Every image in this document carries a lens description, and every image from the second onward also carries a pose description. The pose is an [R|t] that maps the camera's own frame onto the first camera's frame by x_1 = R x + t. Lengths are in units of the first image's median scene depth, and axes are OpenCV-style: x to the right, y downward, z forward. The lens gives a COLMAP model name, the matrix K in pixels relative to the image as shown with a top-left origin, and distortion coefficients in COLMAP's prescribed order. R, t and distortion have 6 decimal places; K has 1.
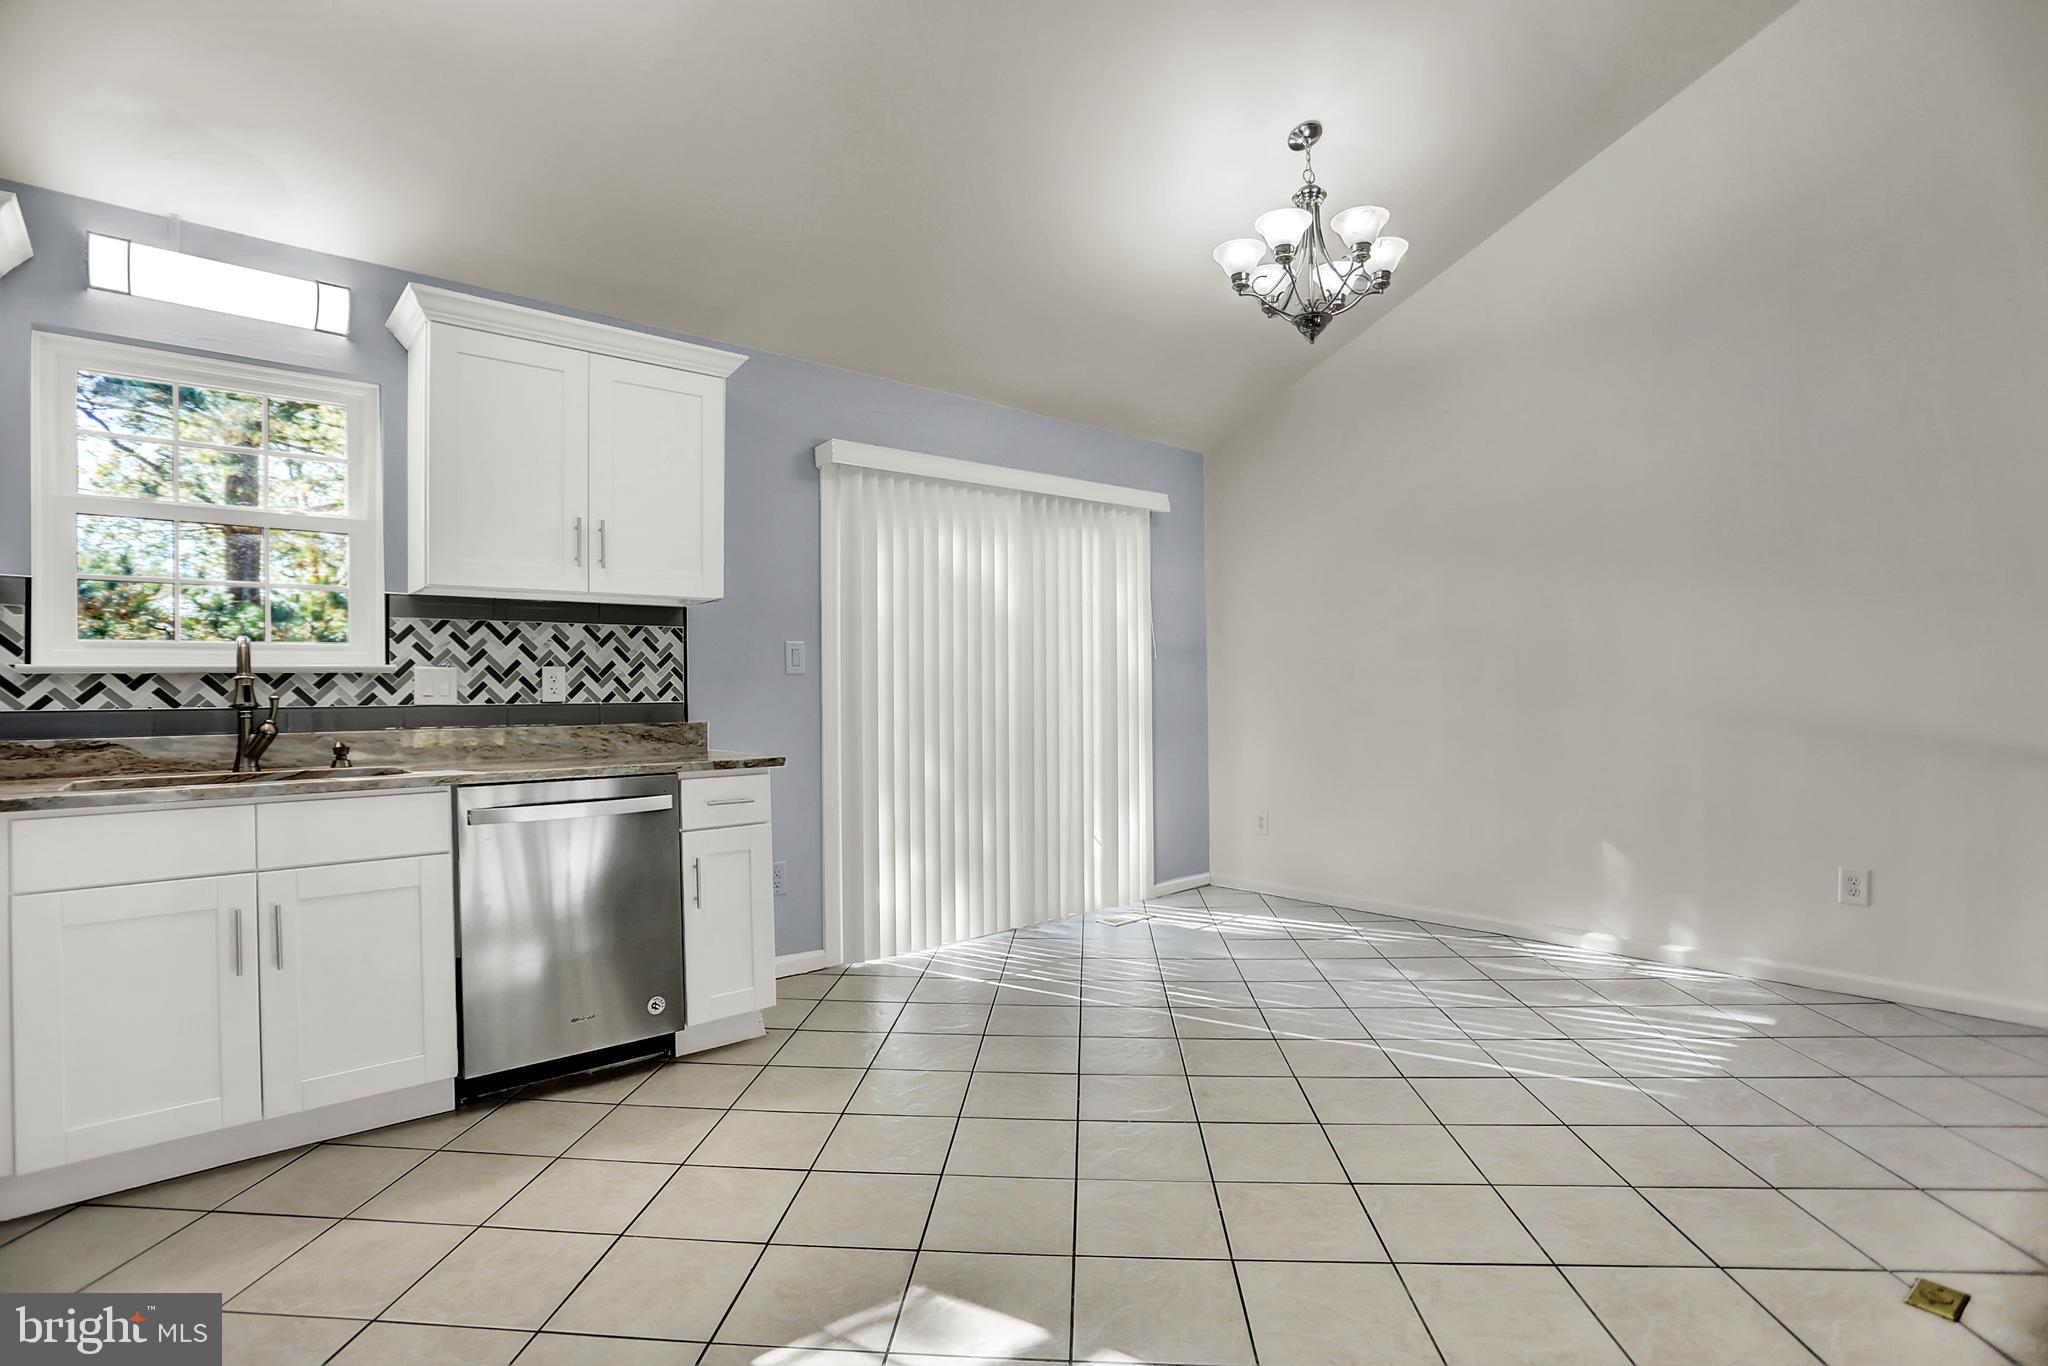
lens RADIAL K [[1020.4, 0, 1013.3], [0, 1020.4, 676.6], [0, 0, 1]] dist [-0.063181, 0.029771]
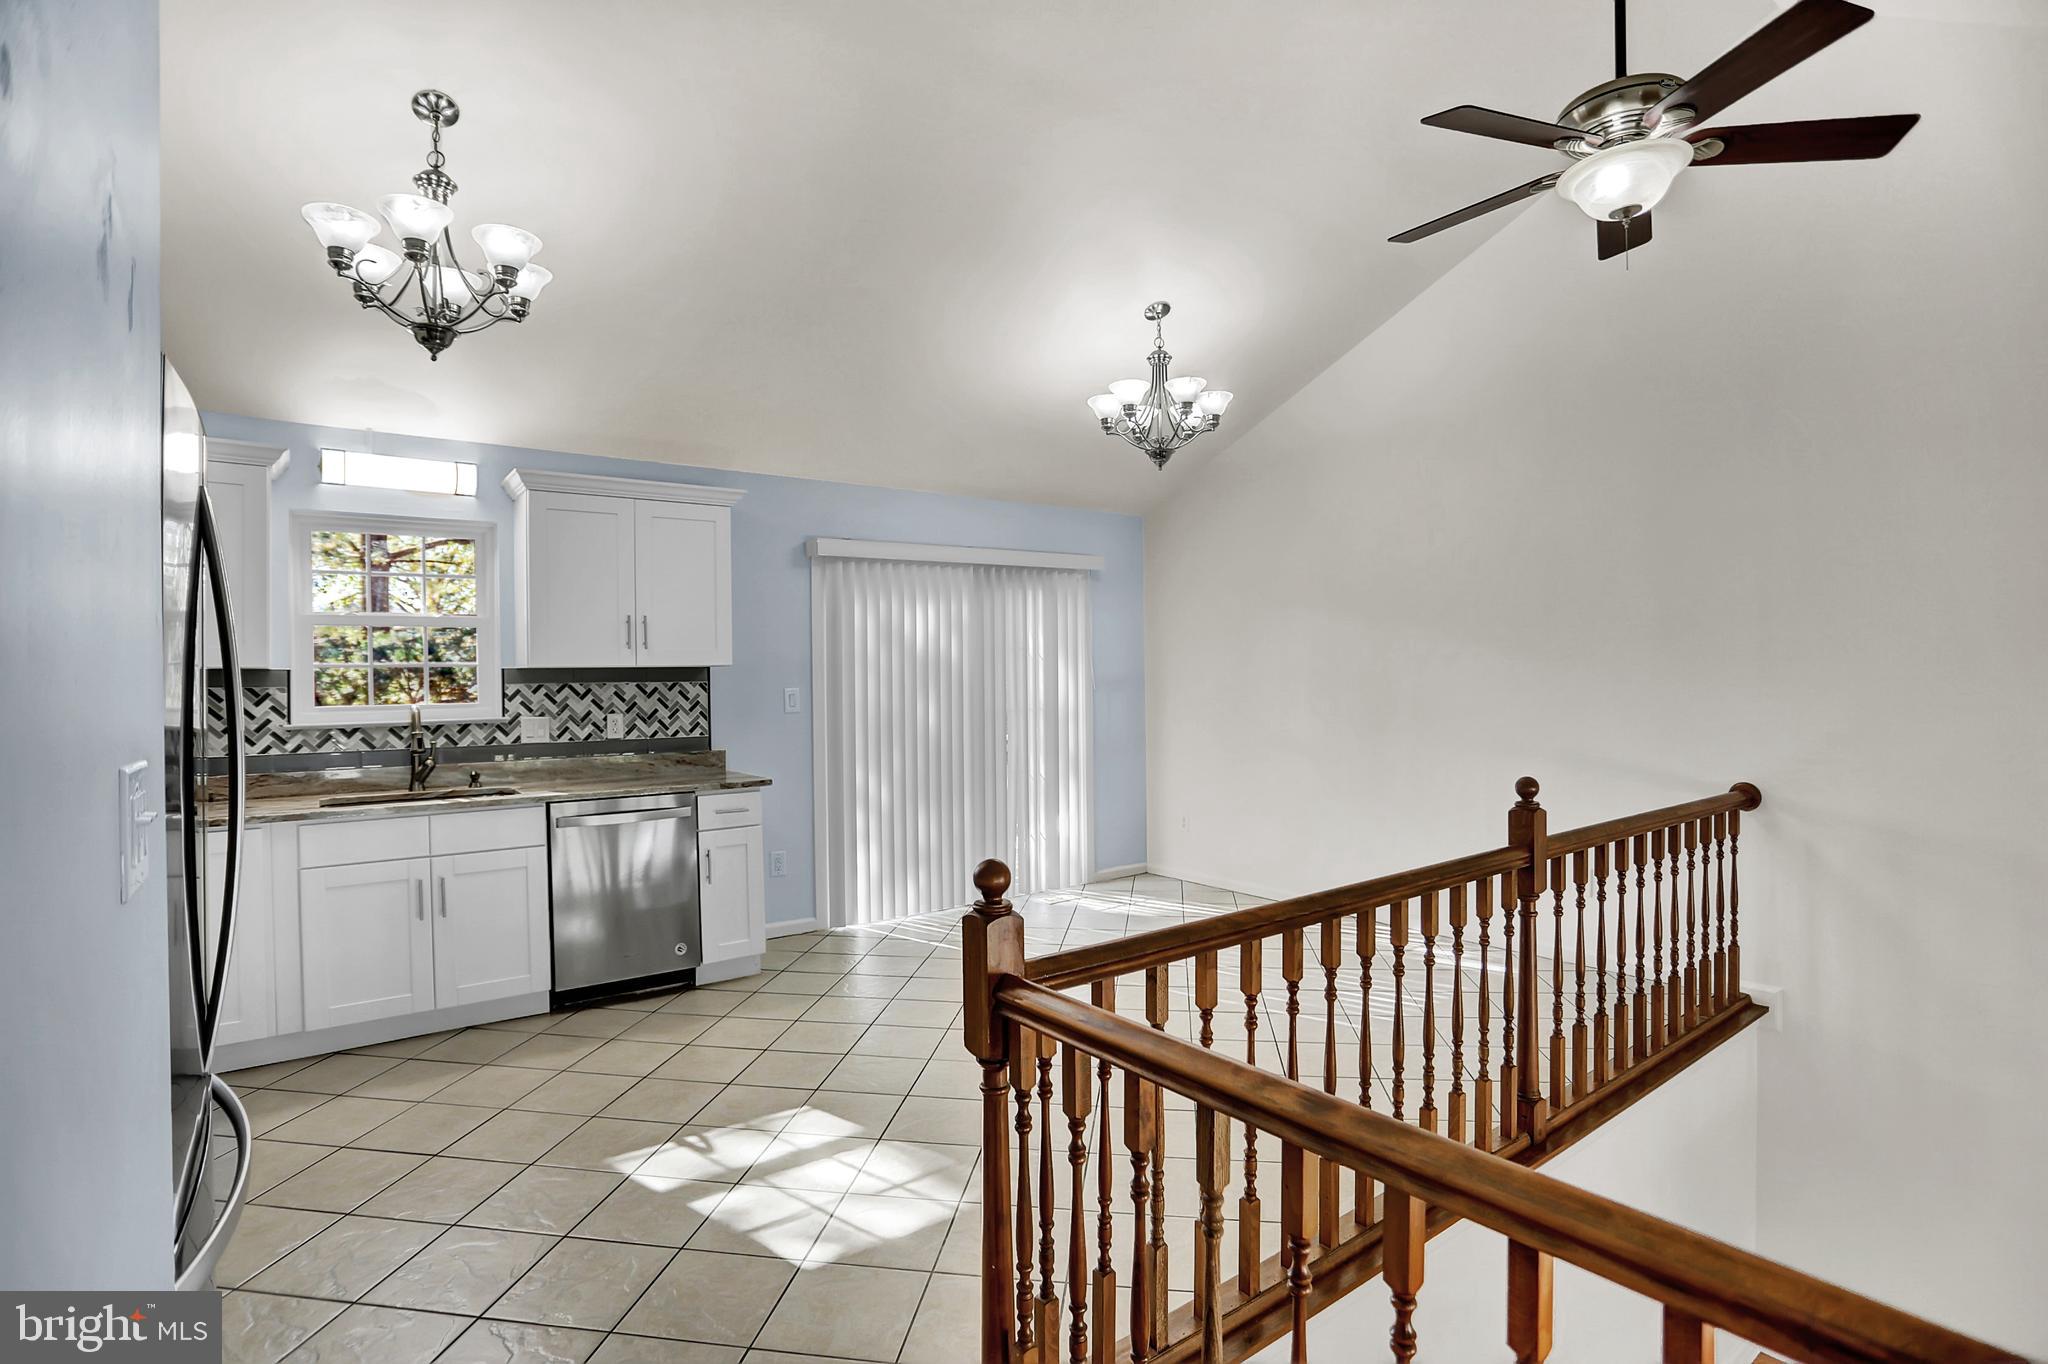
lens RADIAL K [[1020.4, 0, 1013.3], [0, 1020.4, 675.6], [0, 0, 1]] dist [-0.063181, 0.029771]
pose [[0.996924, -0.002761, -0.078322, 0.227921], [0.003739, 0.999917, 0.012346, -0.083478], [0.078282, -0.012601, 0.996852, -0.397964]]
